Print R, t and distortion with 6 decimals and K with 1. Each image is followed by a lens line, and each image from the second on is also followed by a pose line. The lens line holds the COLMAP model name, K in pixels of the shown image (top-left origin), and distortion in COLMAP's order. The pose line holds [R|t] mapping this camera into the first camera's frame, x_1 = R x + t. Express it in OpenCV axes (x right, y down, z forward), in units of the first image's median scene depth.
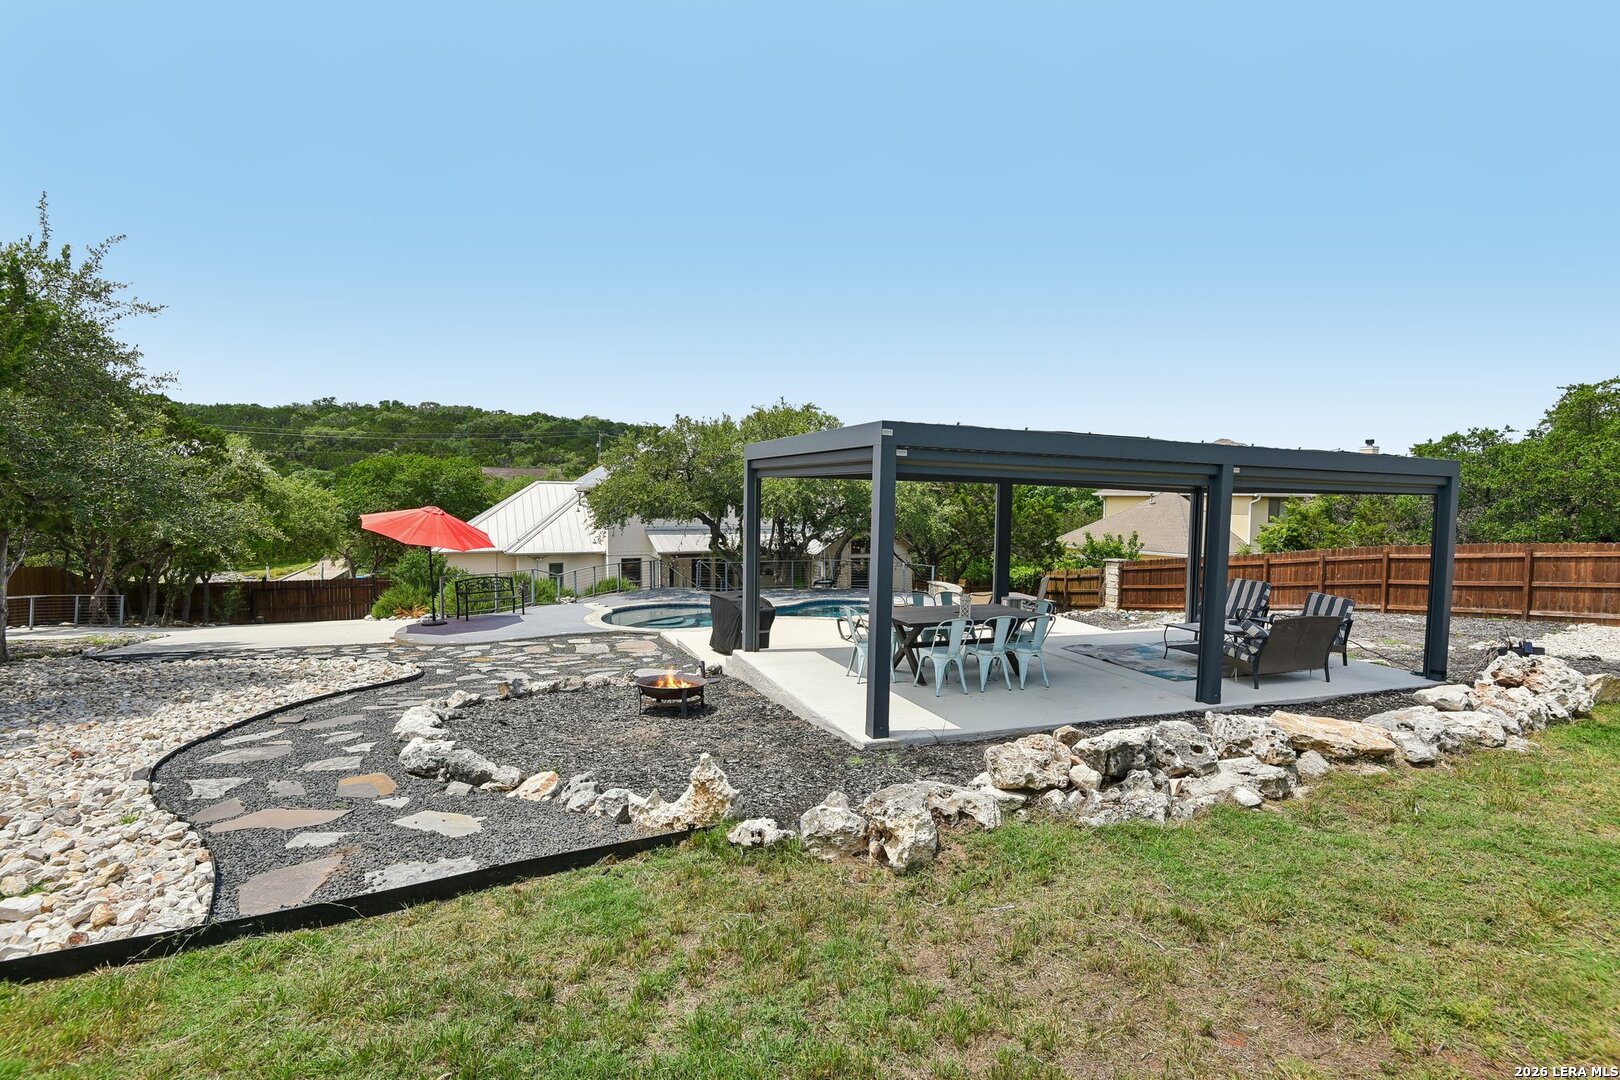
lens RADIAL K [[746.2, 0, 815.5], [0, 746.2, 545.4], [0, 0, 1]] dist [-0.006906, -0.007512]
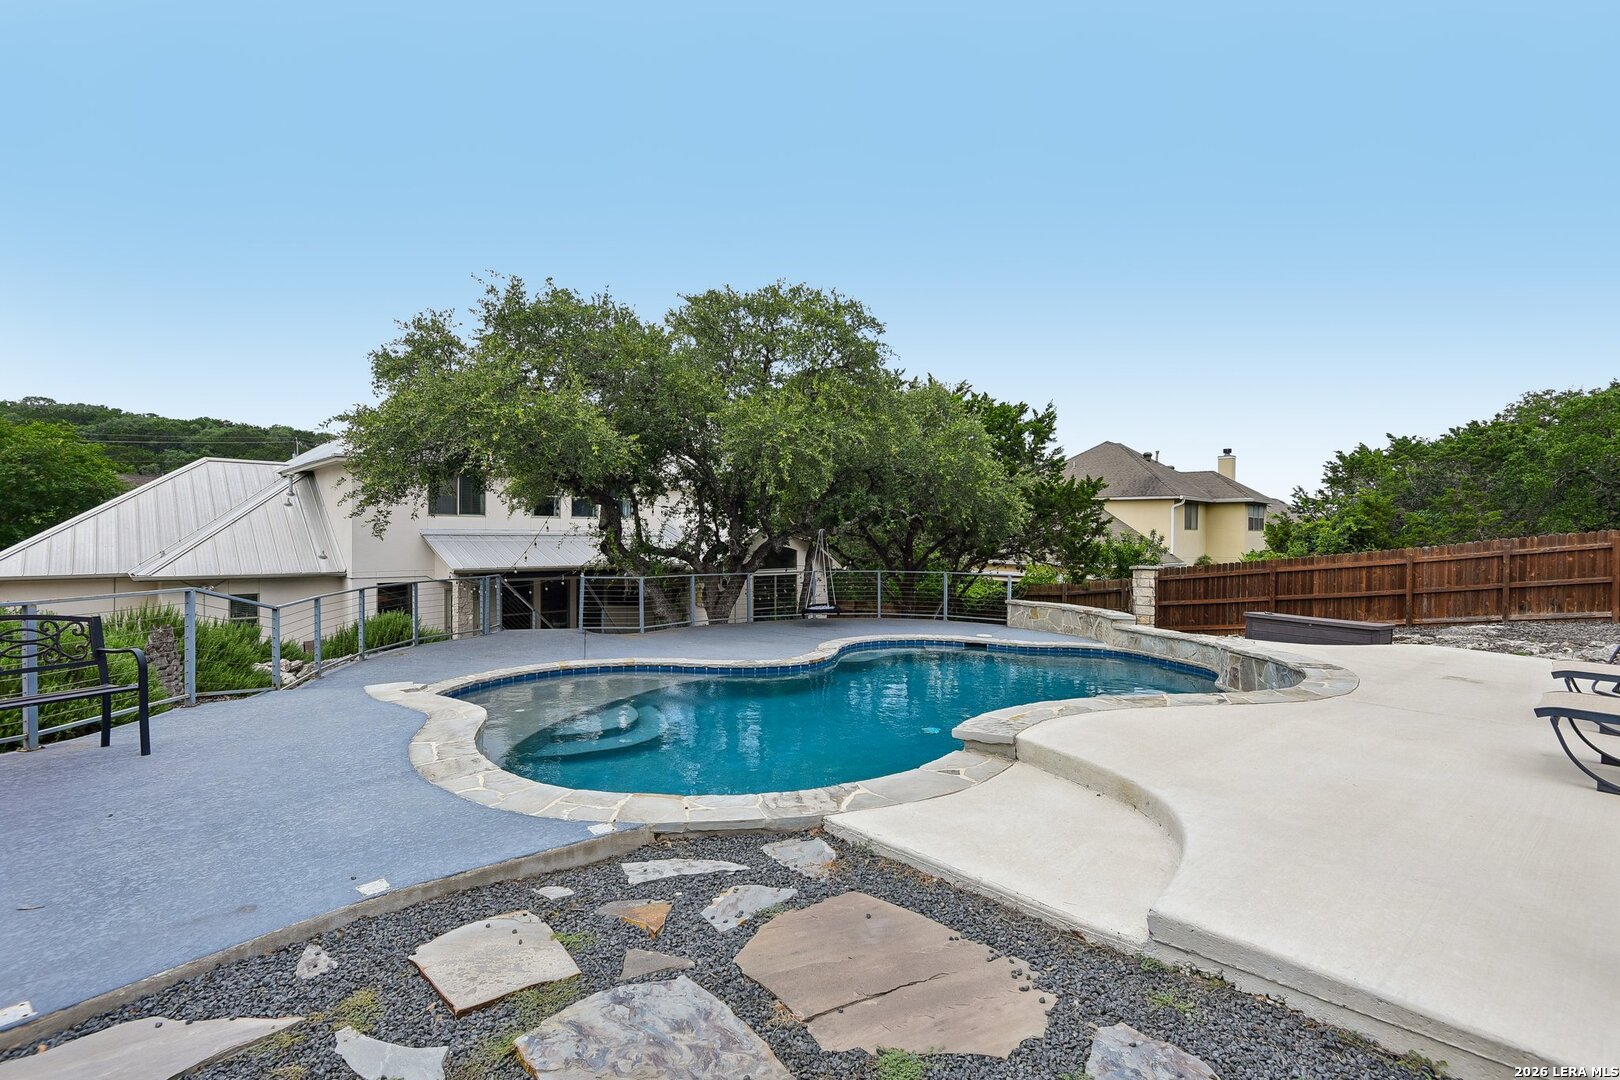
lens RADIAL K [[746.2, 0, 808.2], [0, 746.2, 537.5], [0, 0, 1]] dist [-0.006906, -0.007512]
pose [[0.946353, -0.001608, 0.323130, -0.187794], [0.018807, 0.998567, -0.050111, 0.025323], [-0.322586, 0.053500, 0.945027, 0.498343]]
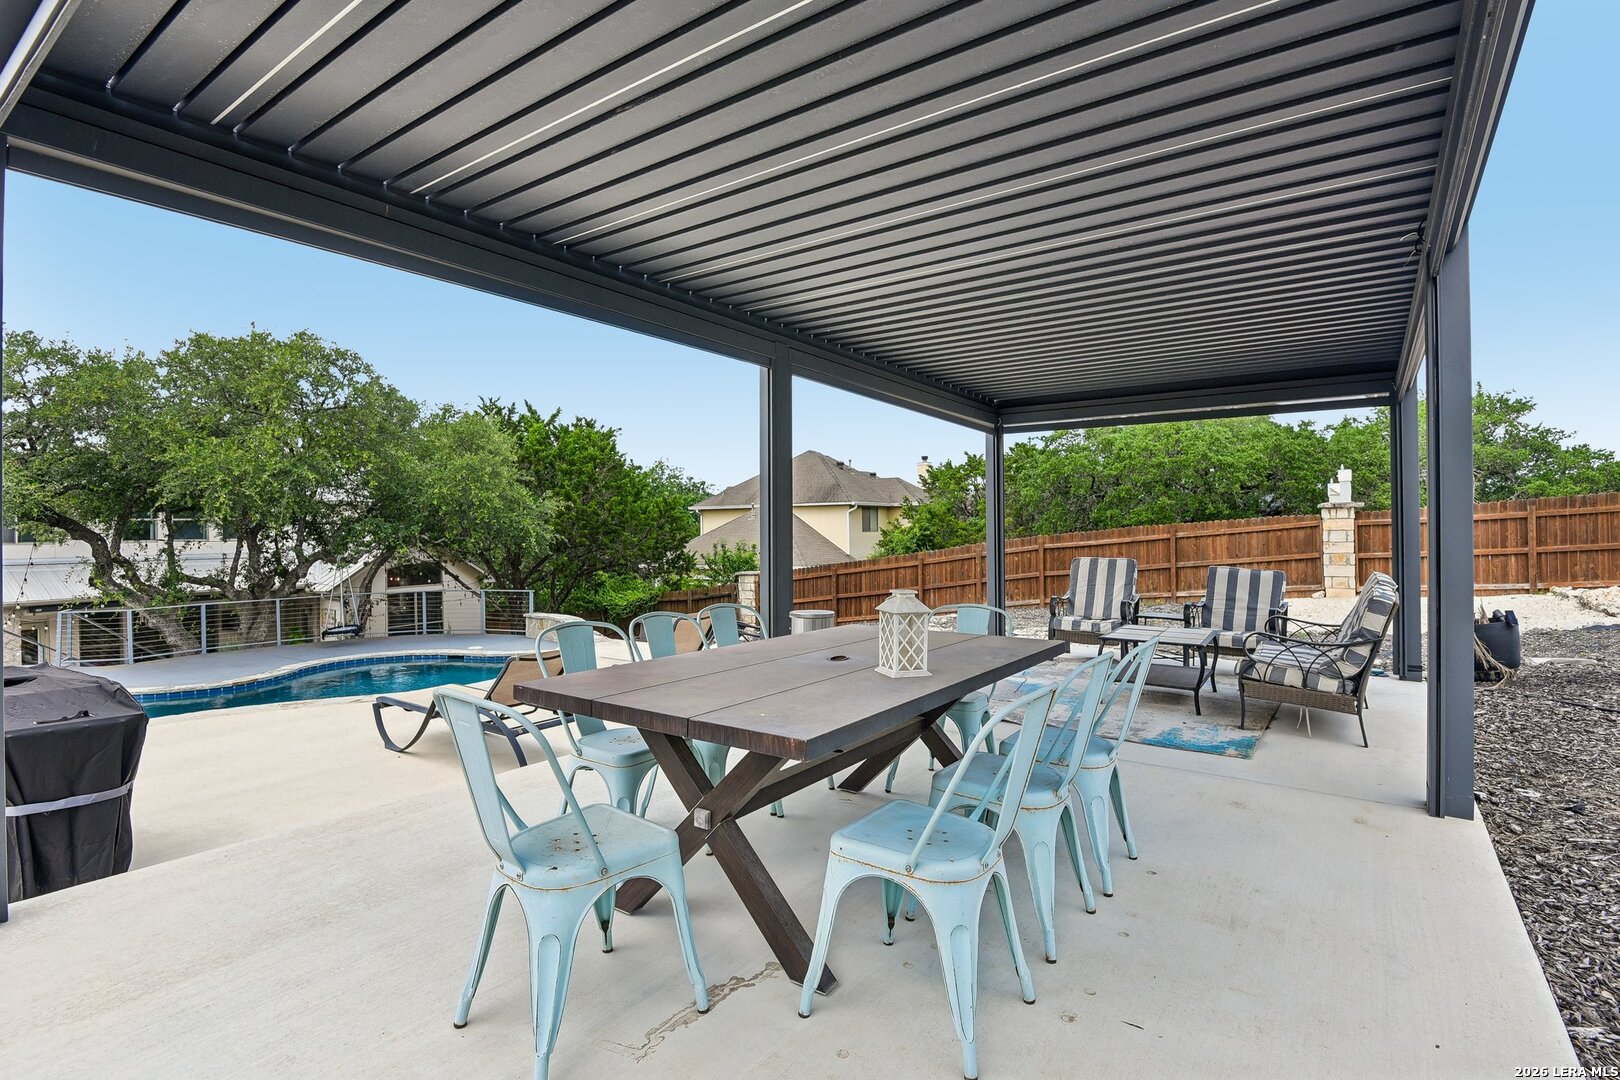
lens RADIAL K [[746.2, 0, 797.1], [0, 746.2, 533.2], [0, 0, 1]] dist [-0.006906, -0.007512]
pose [[0.846257, -0.022123, 0.532316, 0.005666], [0.055491, 0.997363, -0.046768, 0.021454], [-0.529878, 0.069116, 0.845253, 0.316938]]
